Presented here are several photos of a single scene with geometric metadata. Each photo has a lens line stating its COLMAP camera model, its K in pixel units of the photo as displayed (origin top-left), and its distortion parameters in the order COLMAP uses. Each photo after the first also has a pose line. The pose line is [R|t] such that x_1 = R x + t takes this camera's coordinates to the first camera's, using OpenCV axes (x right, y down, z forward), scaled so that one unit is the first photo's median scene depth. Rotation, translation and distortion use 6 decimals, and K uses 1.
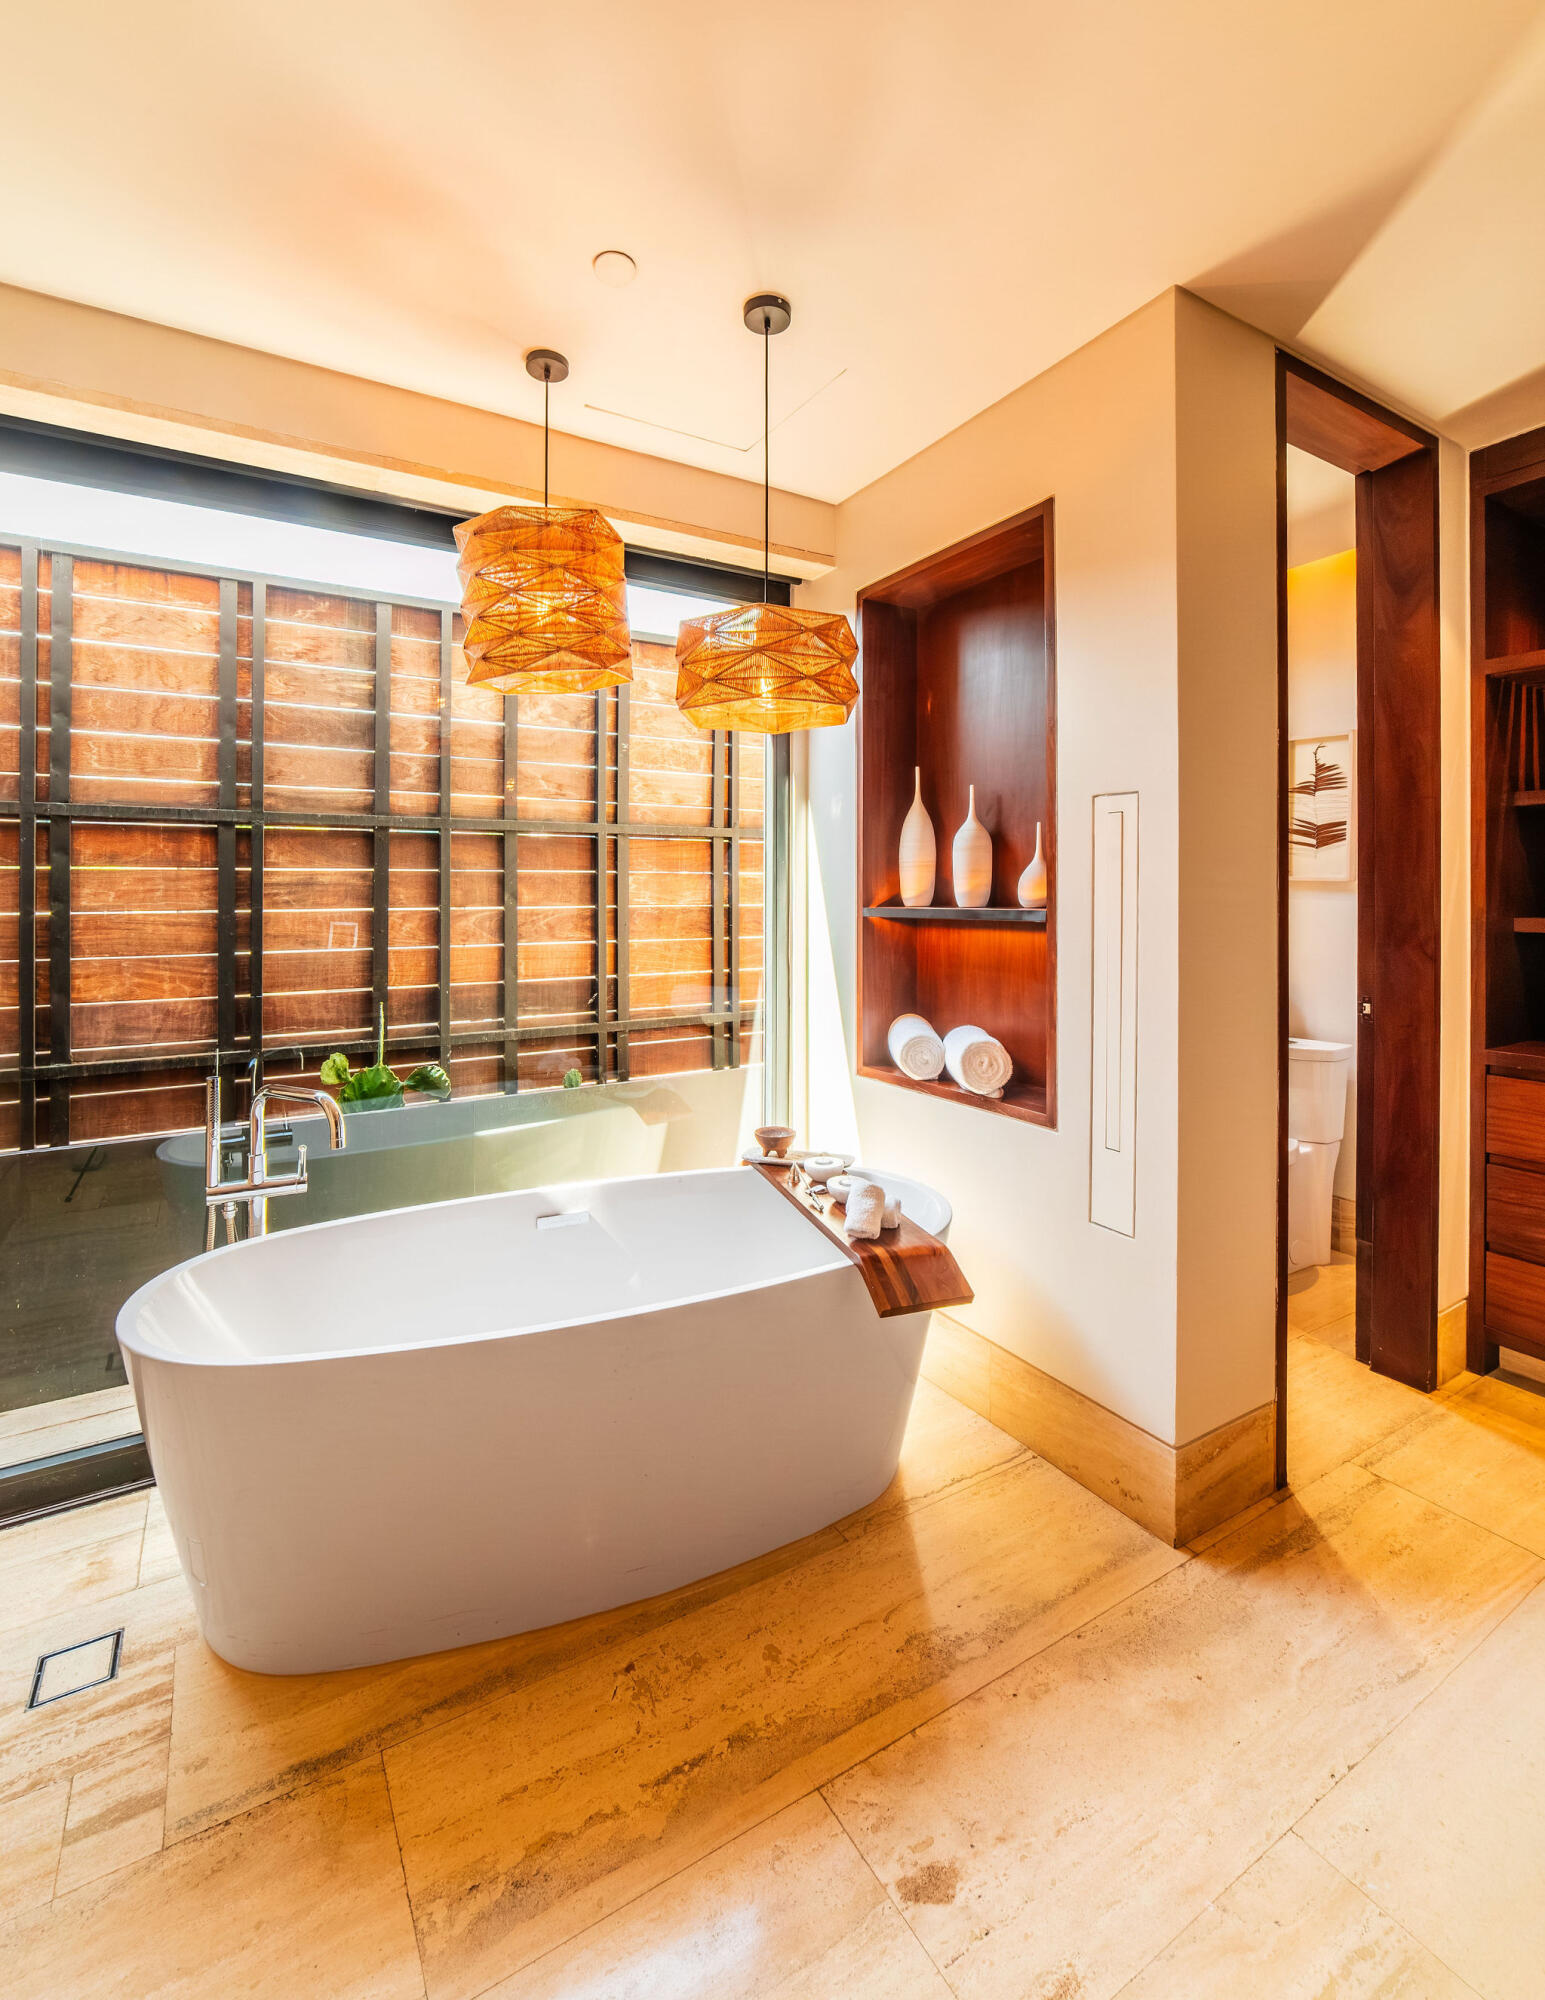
lens RADIAL K [[885.4, 0, 737.9], [0, 885.4, 882.8], [0, 0, 1]] dist [-0.001898, -0.000610]
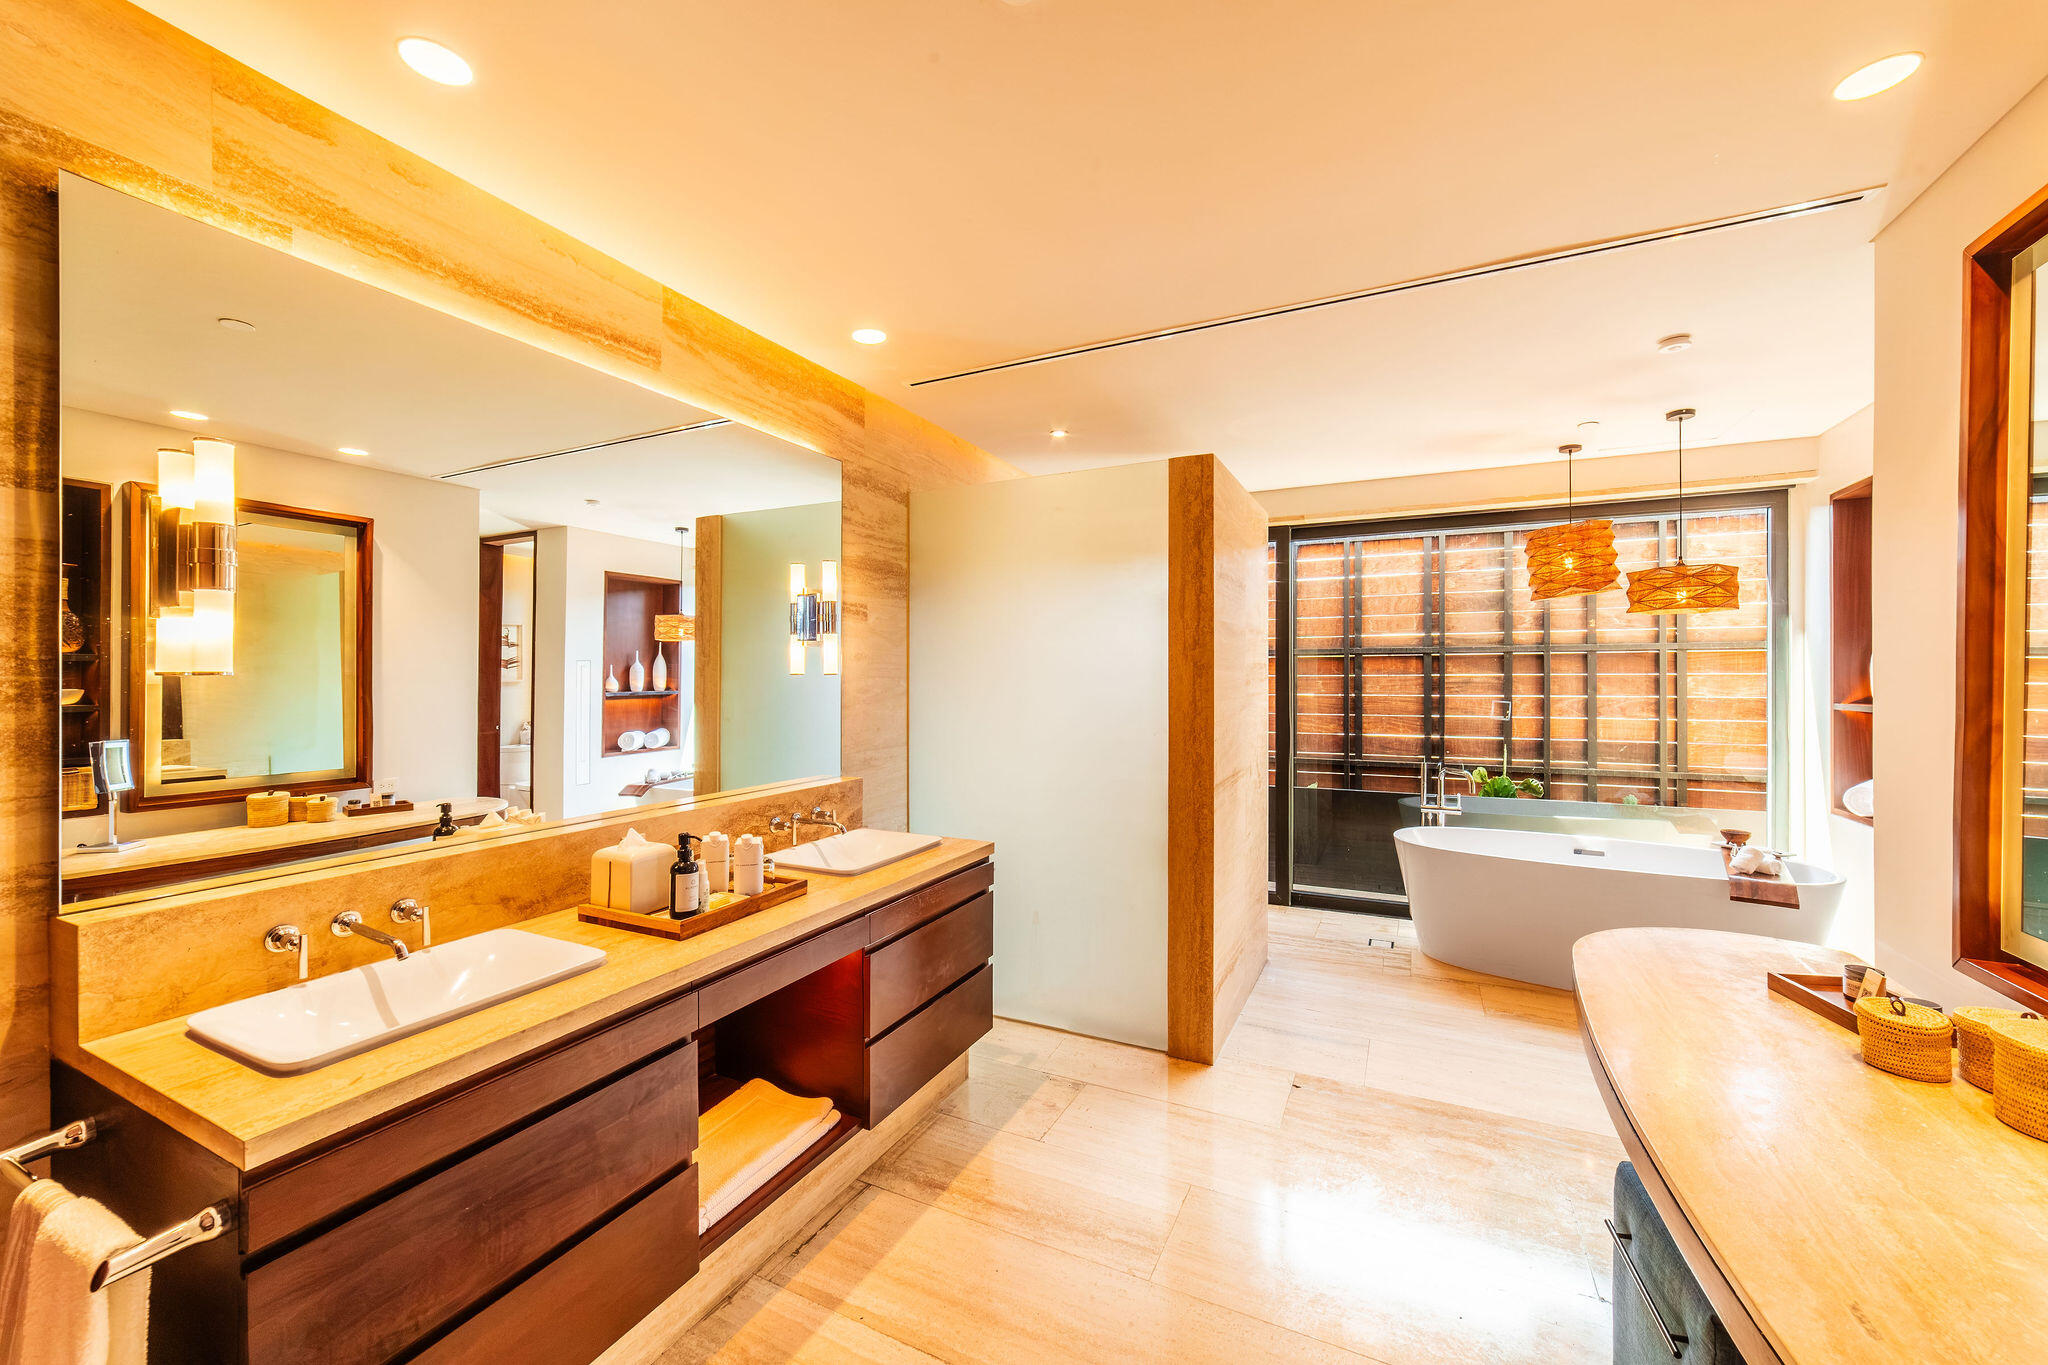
lens RADIAL K [[810.5, 0, 1009.8], [0, 810.5, 677.6], [0, 0, 1]] dist [-0.012218, 0.003965]
pose [[0.539321, 0.005292, -0.842084, 0.473789], [0.013713, 0.999792, 0.015065, -0.049986], [0.841989, -0.019673, 0.539137, -0.820120]]
